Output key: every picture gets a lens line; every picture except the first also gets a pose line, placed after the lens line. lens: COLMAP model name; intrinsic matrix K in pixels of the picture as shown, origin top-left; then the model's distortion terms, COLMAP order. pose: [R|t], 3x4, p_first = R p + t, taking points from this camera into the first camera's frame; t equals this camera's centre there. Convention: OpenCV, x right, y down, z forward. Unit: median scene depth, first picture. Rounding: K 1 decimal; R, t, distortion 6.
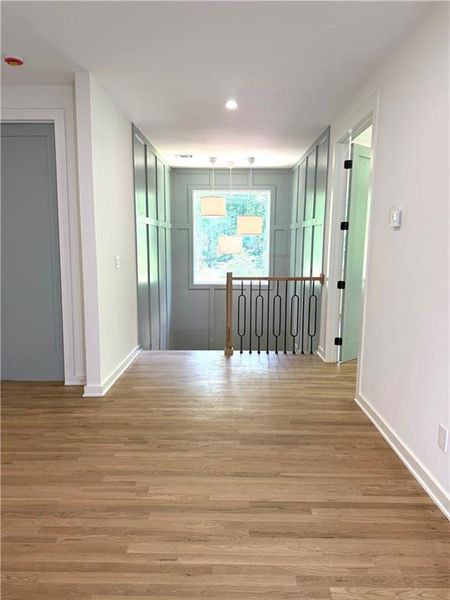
lens RADIAL K [[419.5, 0, 225.0], [0, 419.5, 300.0], [0, 0, 1]] dist [0.044410, -0.065137]
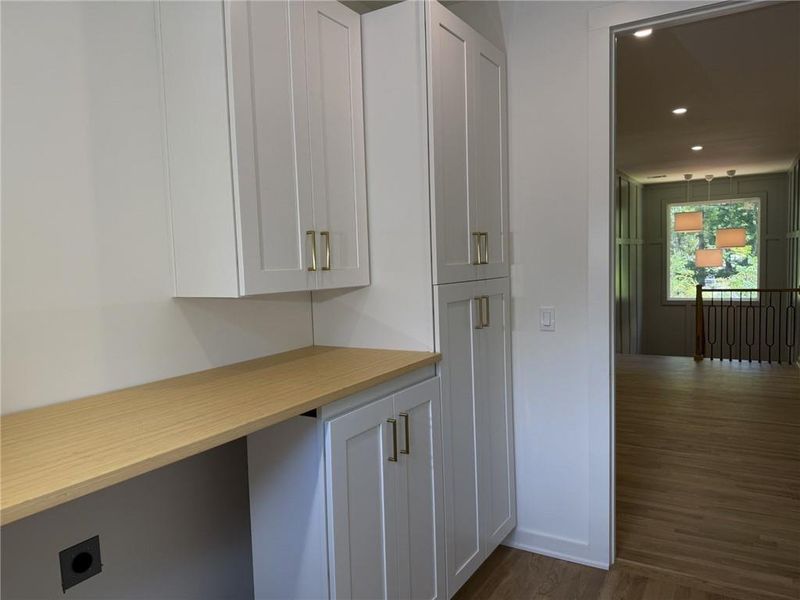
lens RADIAL K [[580.2, 0, 400.0], [0, 580.2, 300.0], [0, 0, 1]] dist [0.049227, -0.078569]
pose [[0.865868, 0.000513, -0.500272, 0.073296], [-0.030707, 0.998168, -0.052124, 0.058193], [0.499329, 0.060494, 0.864298, -0.530787]]
